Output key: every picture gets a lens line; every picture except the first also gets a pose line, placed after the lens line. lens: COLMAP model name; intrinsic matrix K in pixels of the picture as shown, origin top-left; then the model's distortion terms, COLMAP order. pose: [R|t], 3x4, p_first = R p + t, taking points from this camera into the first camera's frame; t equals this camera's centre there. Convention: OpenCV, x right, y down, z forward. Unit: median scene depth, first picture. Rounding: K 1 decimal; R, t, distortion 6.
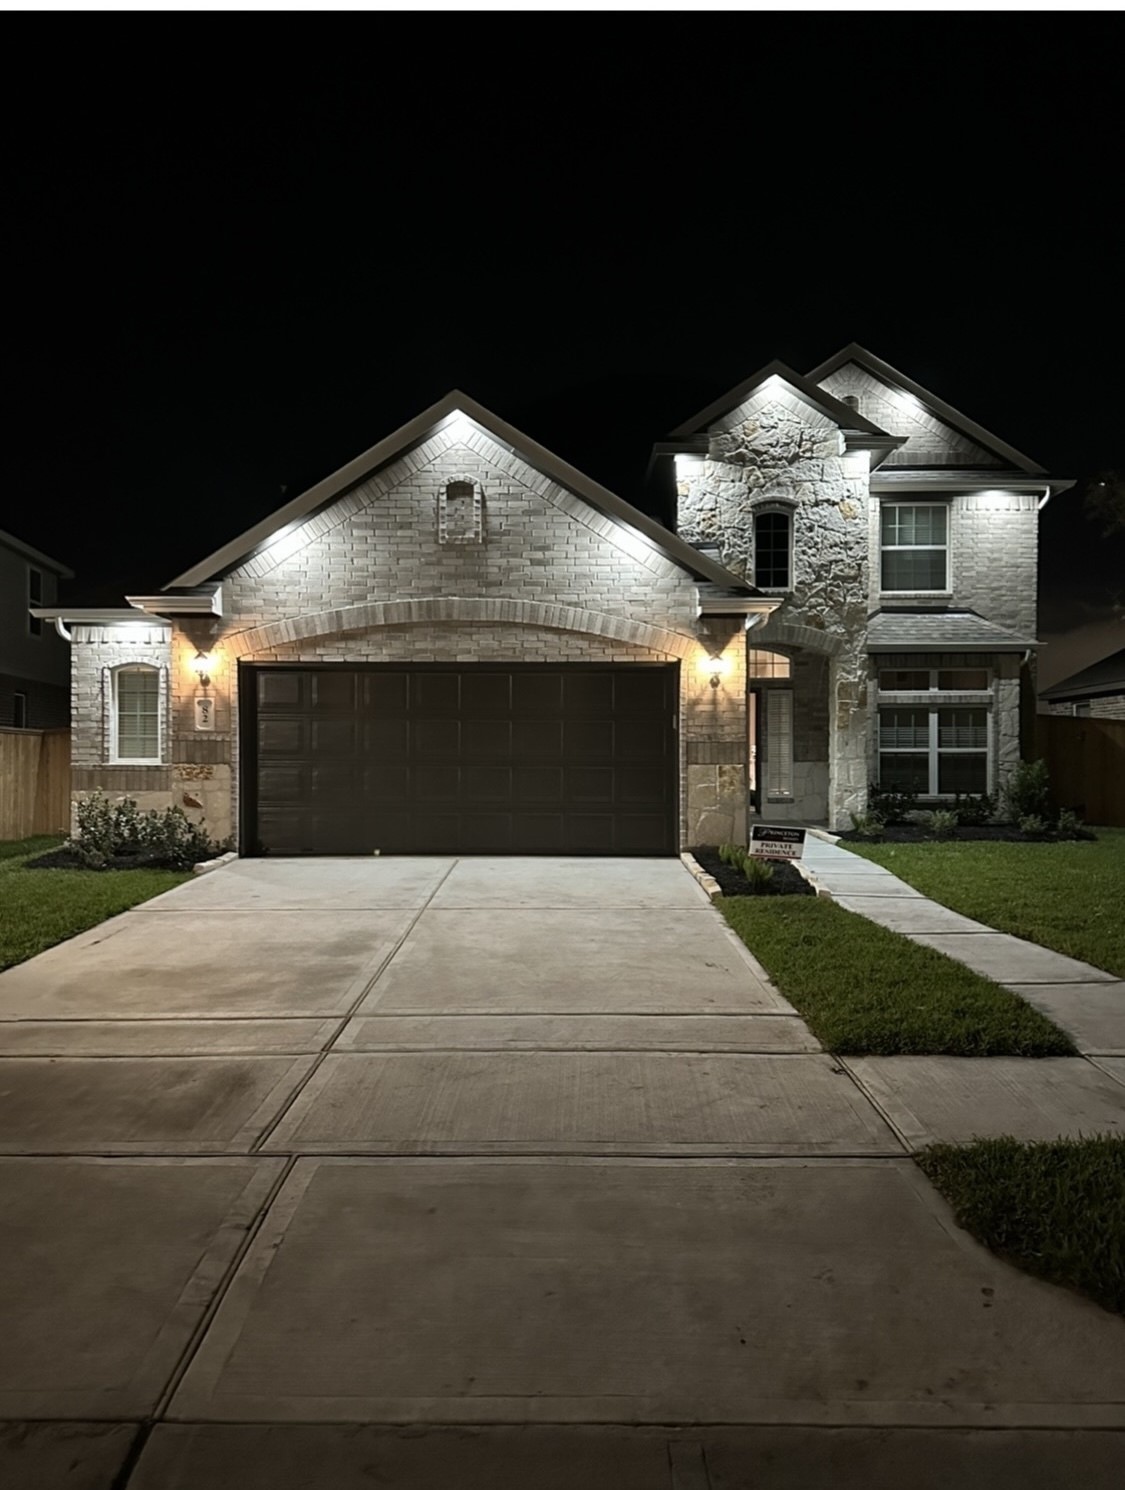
lens RADIAL K [[1027.7, 0, 561.4], [0, 1027.7, 748.0], [0, 0, 1]] dist [0.067070, 0.001701]
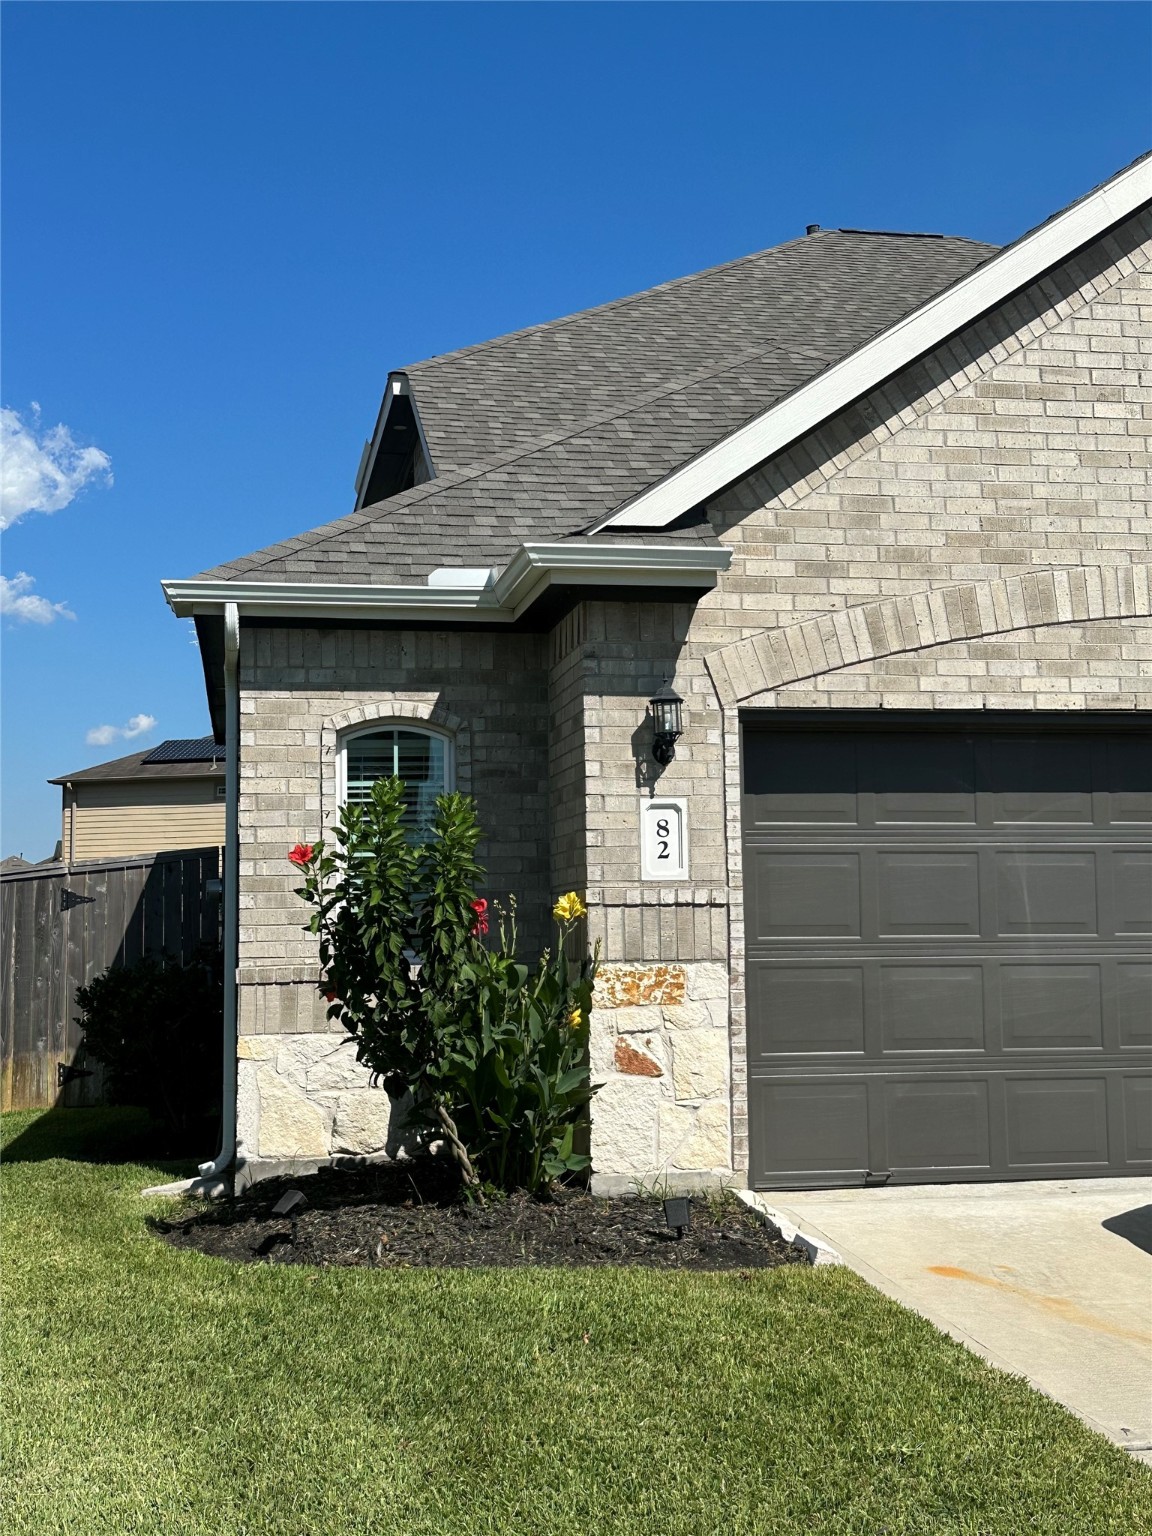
lens RADIAL K [[1728.9, 0, 577.3], [0, 1728.9, 761.1], [0, 0, 1]] dist [0.098688, 0.000000]
pose [[0.984596, 0.000986, 0.174840, -0.495080], [0.014225, 0.996217, -0.085728, -0.005160], [-0.174263, 0.086895, 0.980858, 0.341136]]
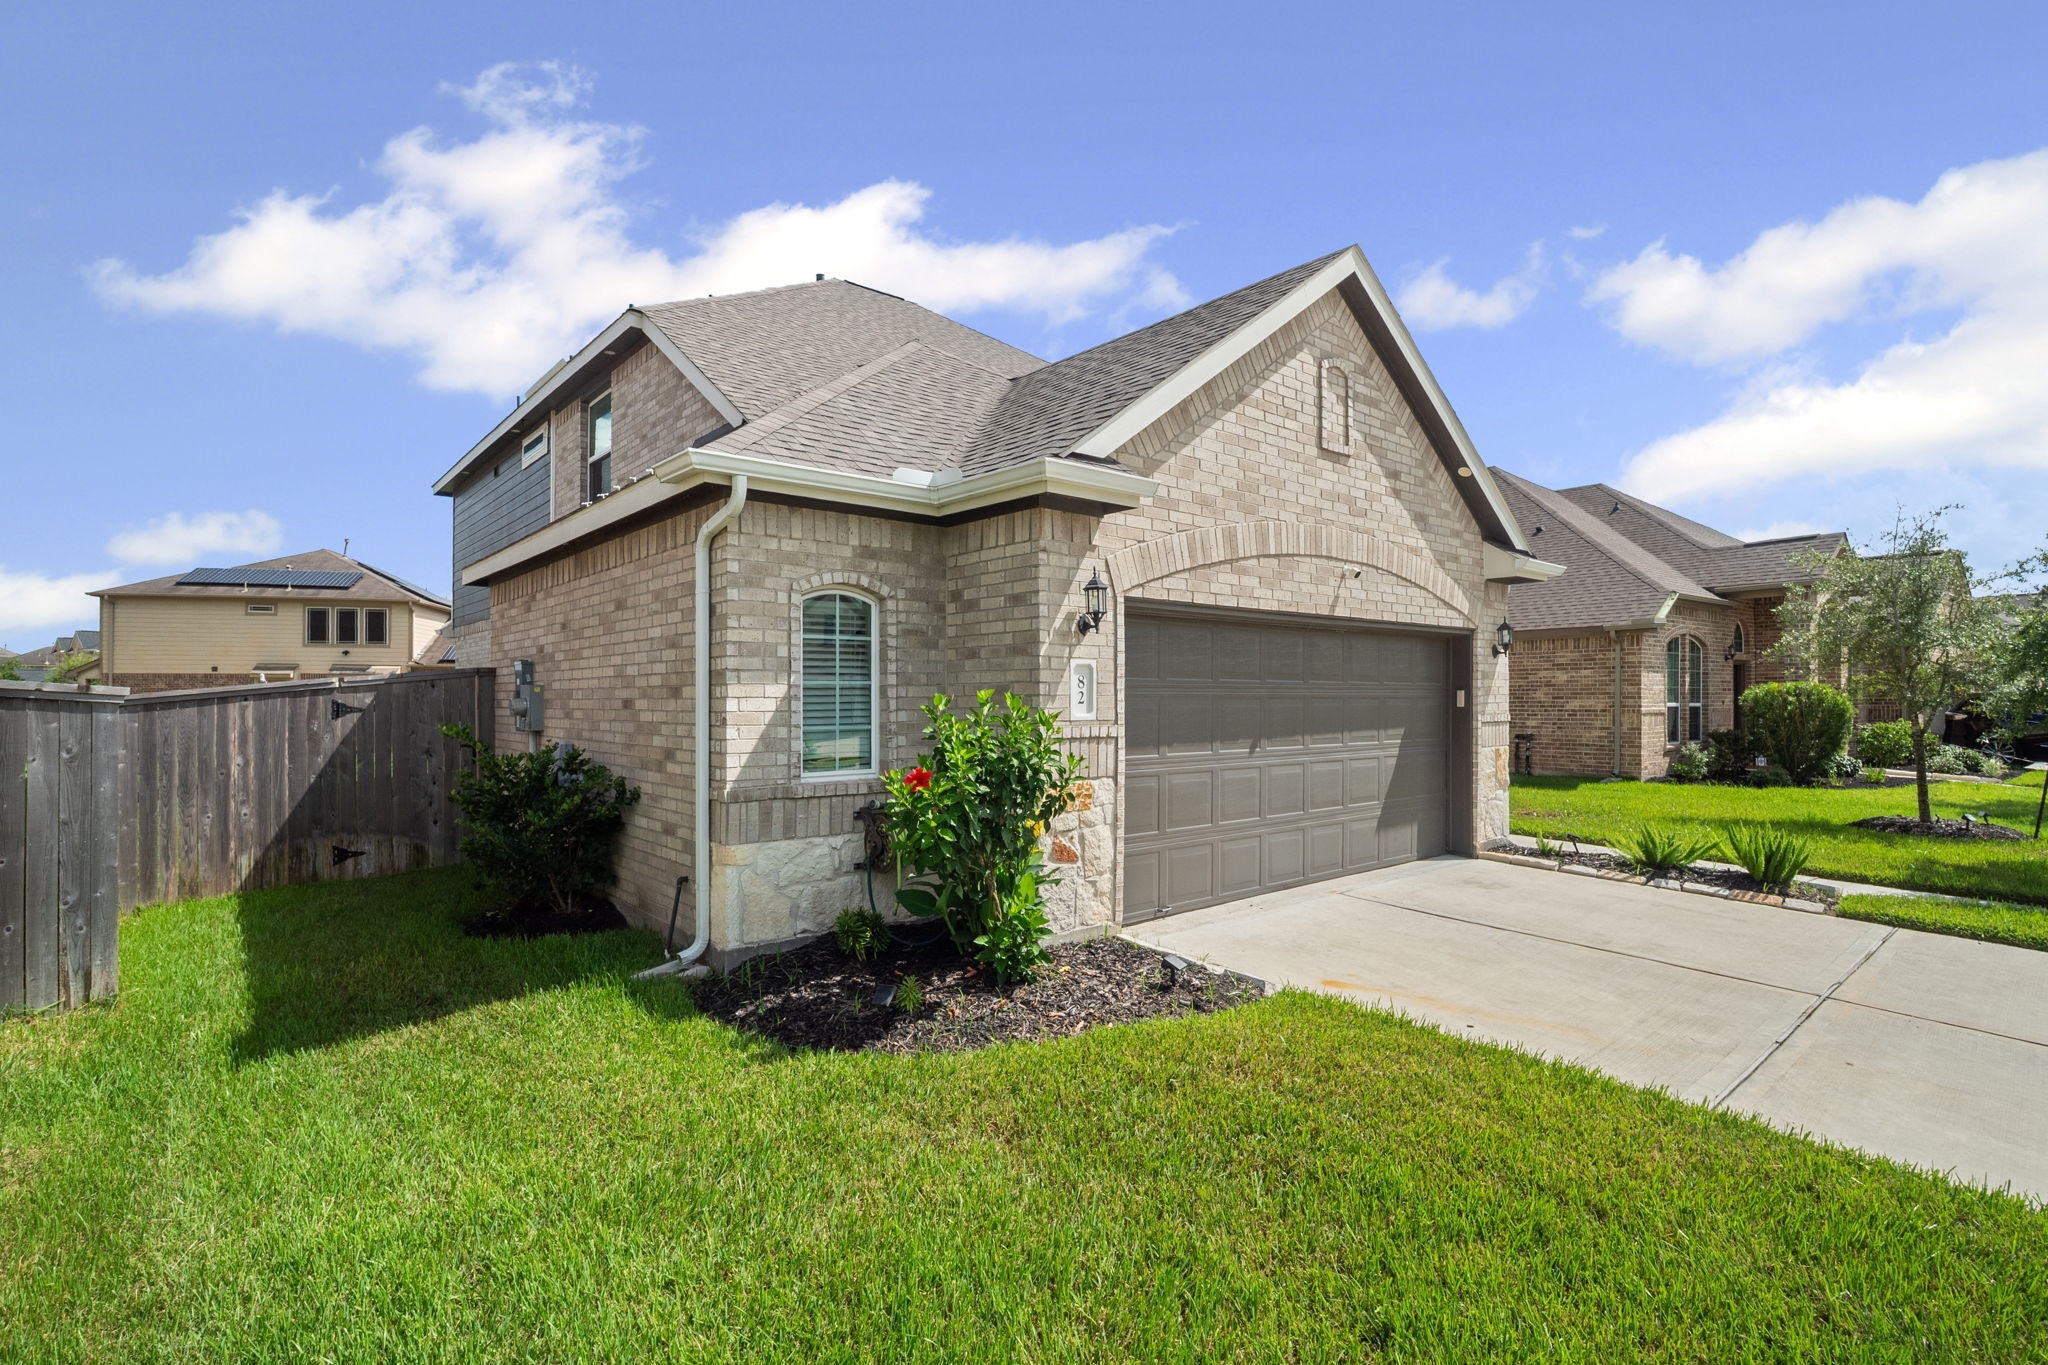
lens RADIAL K [[956.1, 0, 1012.0], [0, 956.1, 687.8], [0, 0, 1]] dist [-0.002805, 0.000114]
pose [[0.769222, 0.003545, 0.638972, -0.697307], [-0.000131, 0.999985, -0.005389, -0.030539], [-0.638982, 0.004061, 0.769211, 0.632195]]
